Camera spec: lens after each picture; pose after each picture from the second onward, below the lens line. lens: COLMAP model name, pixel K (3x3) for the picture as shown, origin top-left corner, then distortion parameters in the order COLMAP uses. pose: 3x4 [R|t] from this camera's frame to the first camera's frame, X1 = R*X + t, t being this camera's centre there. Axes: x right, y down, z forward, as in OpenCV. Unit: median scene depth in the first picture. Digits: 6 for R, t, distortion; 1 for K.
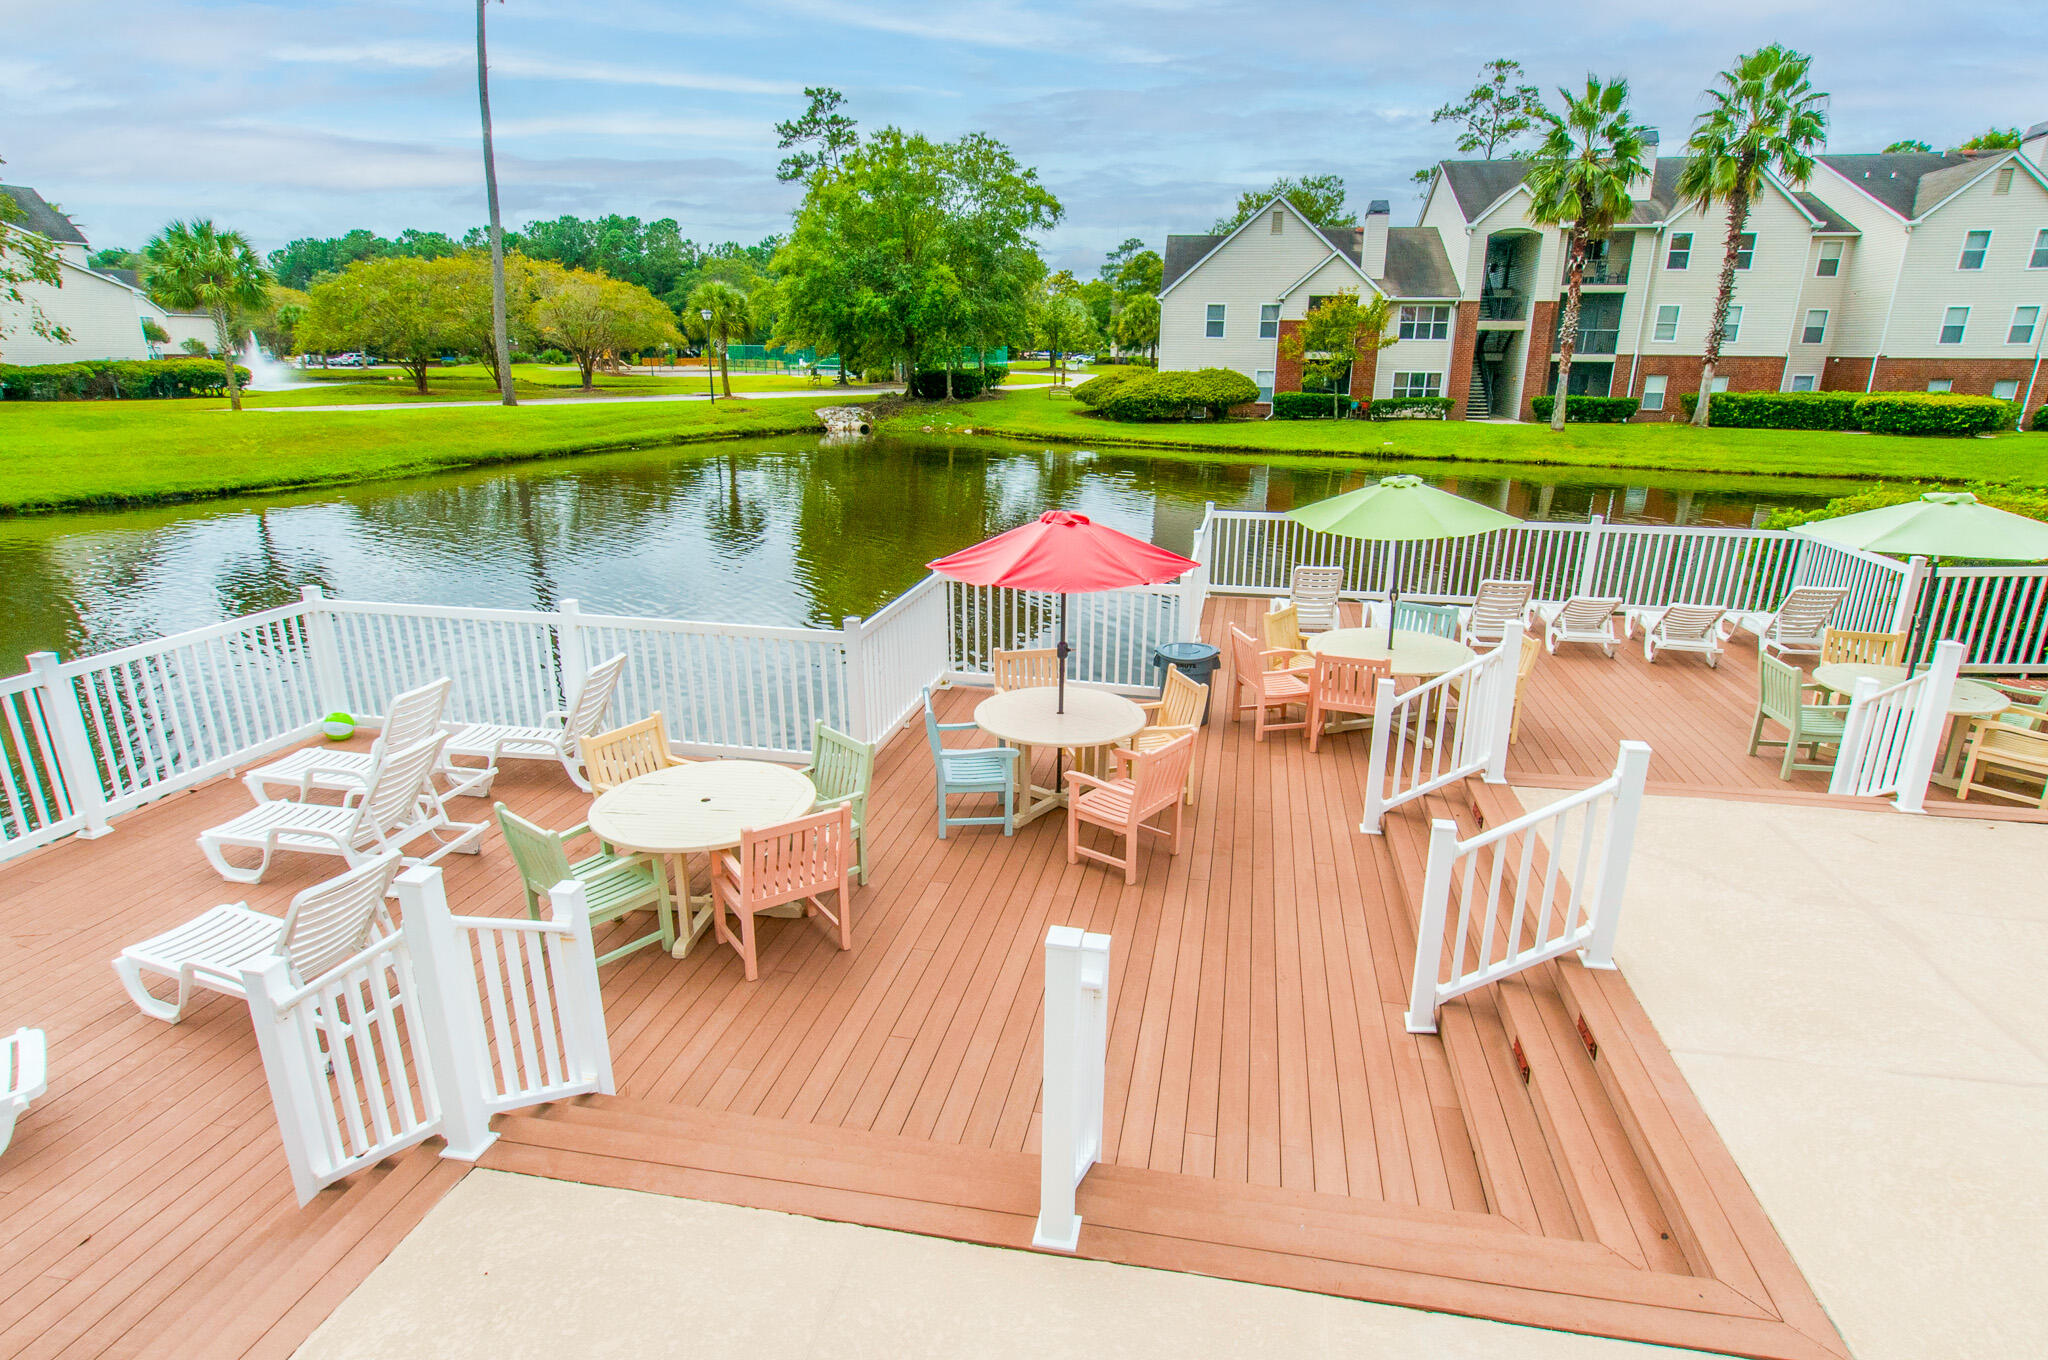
lens RADIAL K [[1040.2, 0, 1036.3], [0, 1040.2, 678.8], [0, 0, 1]] dist [0.003377, 0.000442]
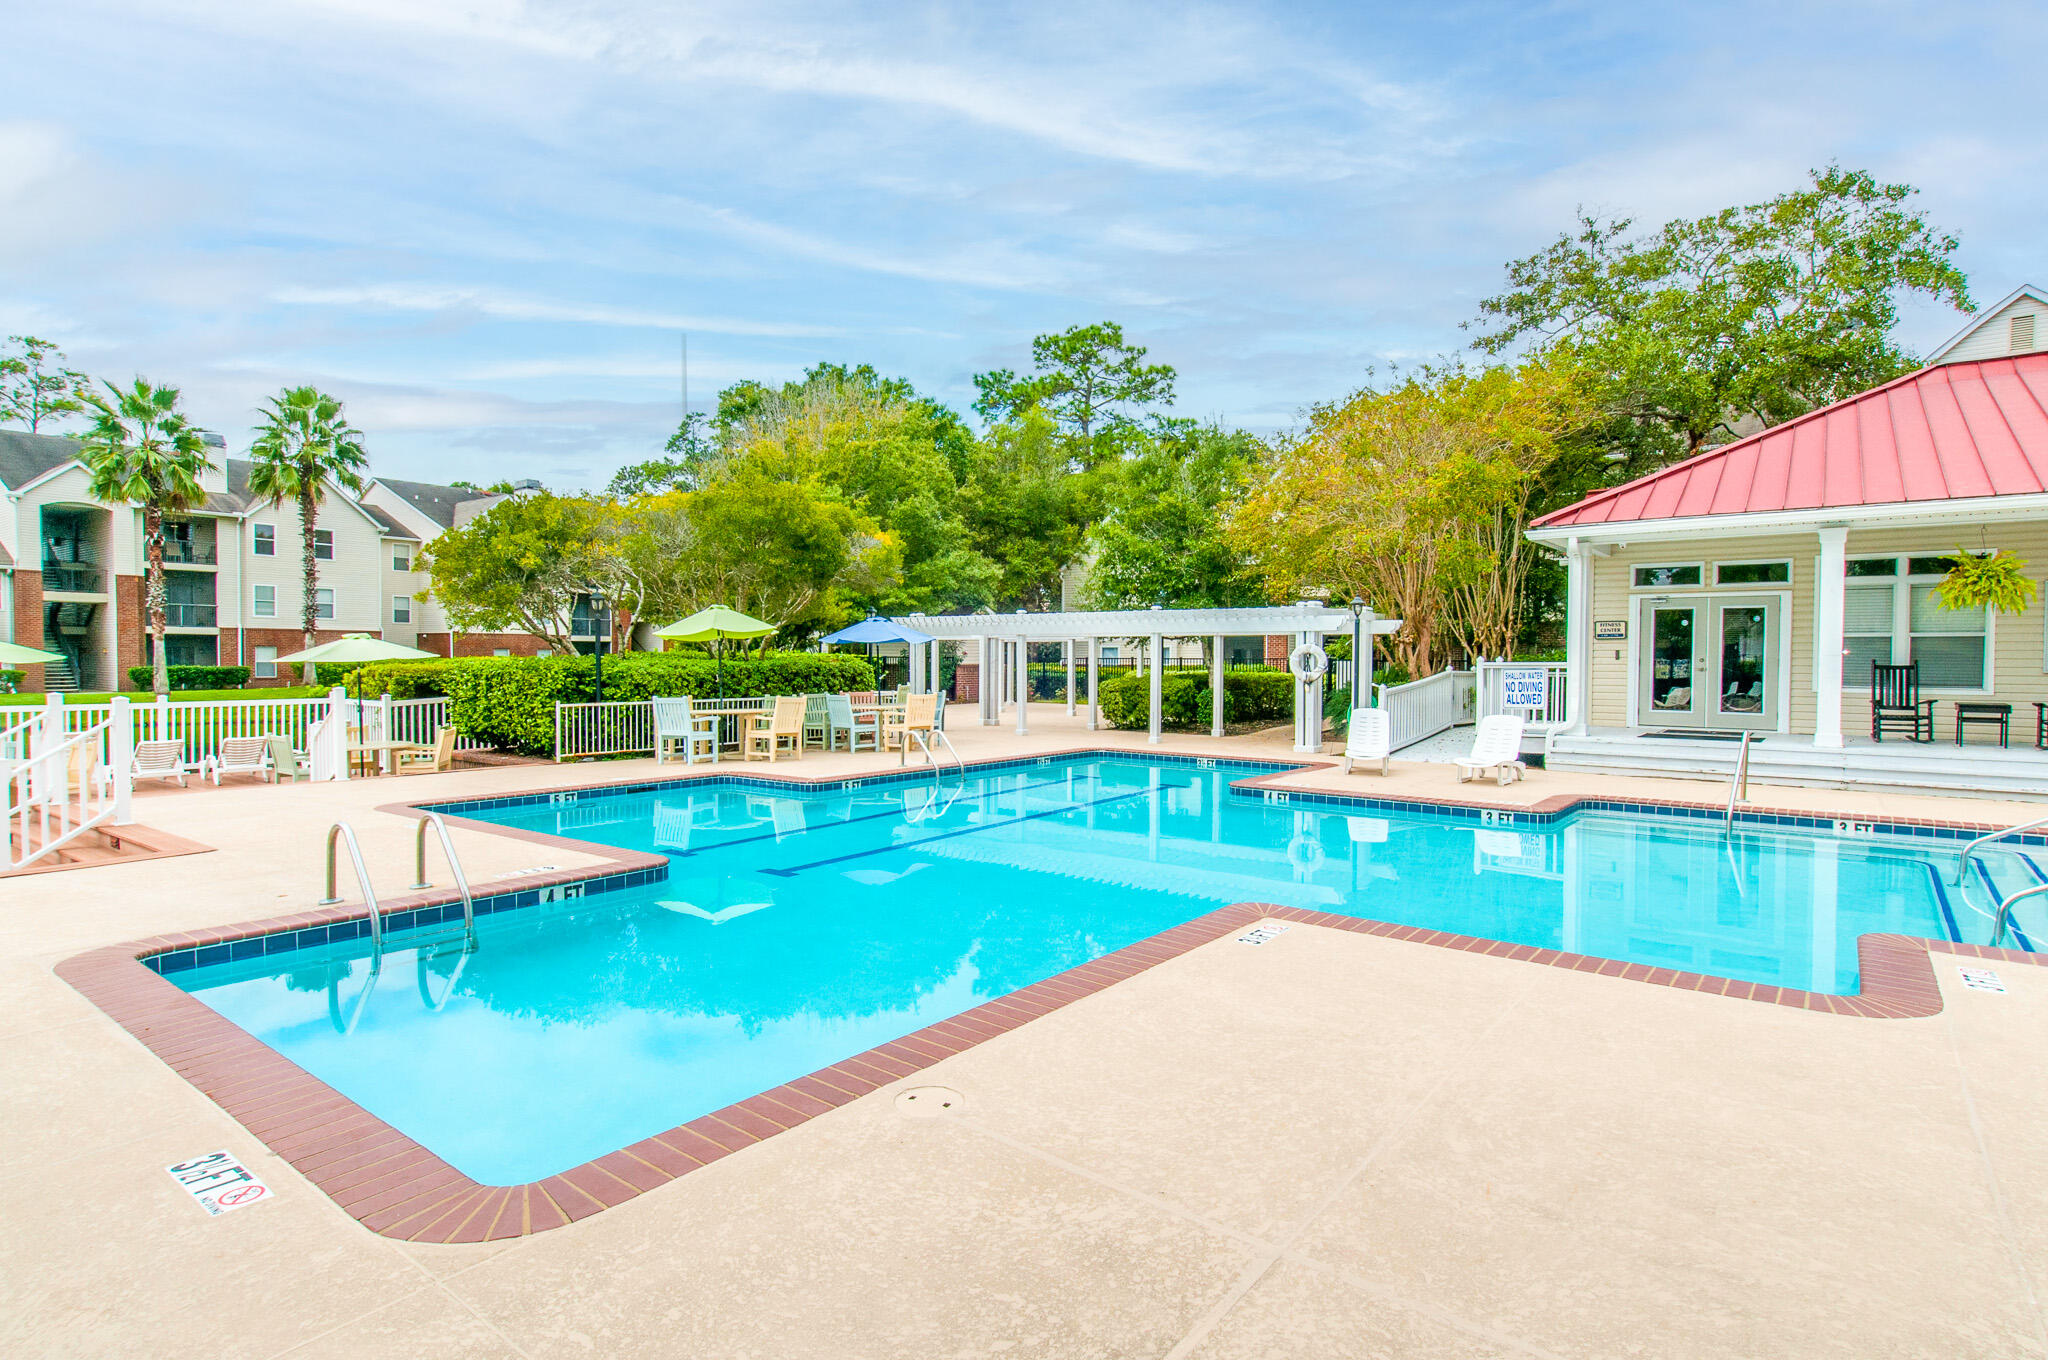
lens RADIAL K [[1066.2, 0, 1022.9], [0, 1066.2, 674.0], [0, 0, 1]] dist [0.002416, 0.000940]
pose [[0.442002, -0.027762, 0.896584, -0.046681], [0.277544, 0.954706, -0.107263, 0.070832], [-0.852996, 0.296253, 0.429688, -0.131552]]
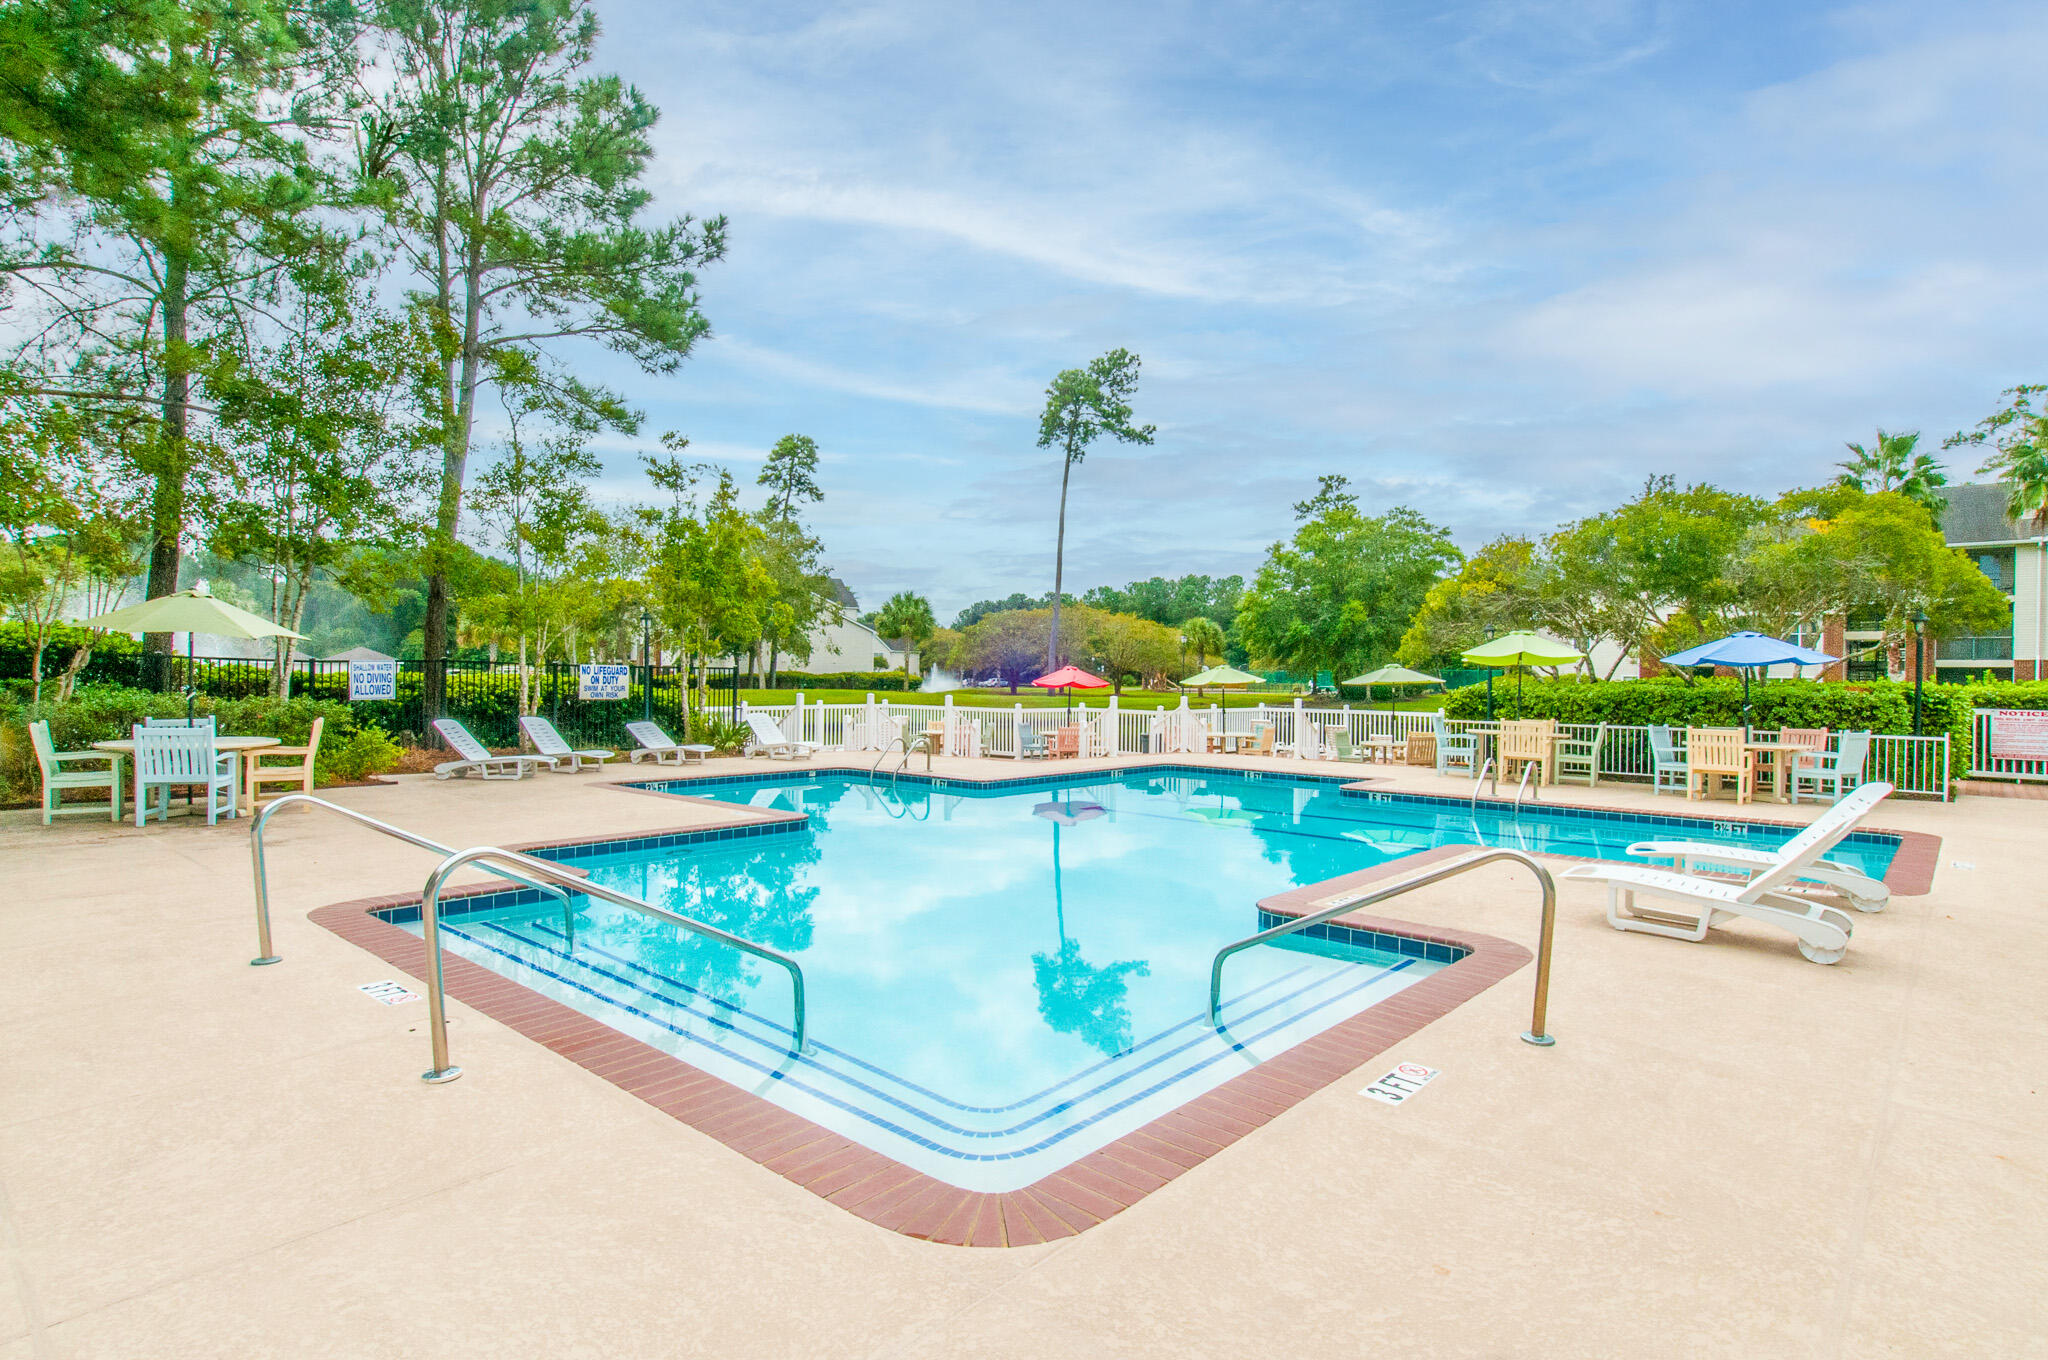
lens RADIAL K [[1040.2, 0, 1036.3], [0, 1040.2, 678.8], [0, 0, 1]] dist [0.003377, 0.000442]
pose [[0.862222, 0.002582, -0.506525, 0.267136], [-0.158534, 0.951123, -0.265014, 0.128609], [0.481083, 0.308802, 0.820488, -0.287455]]
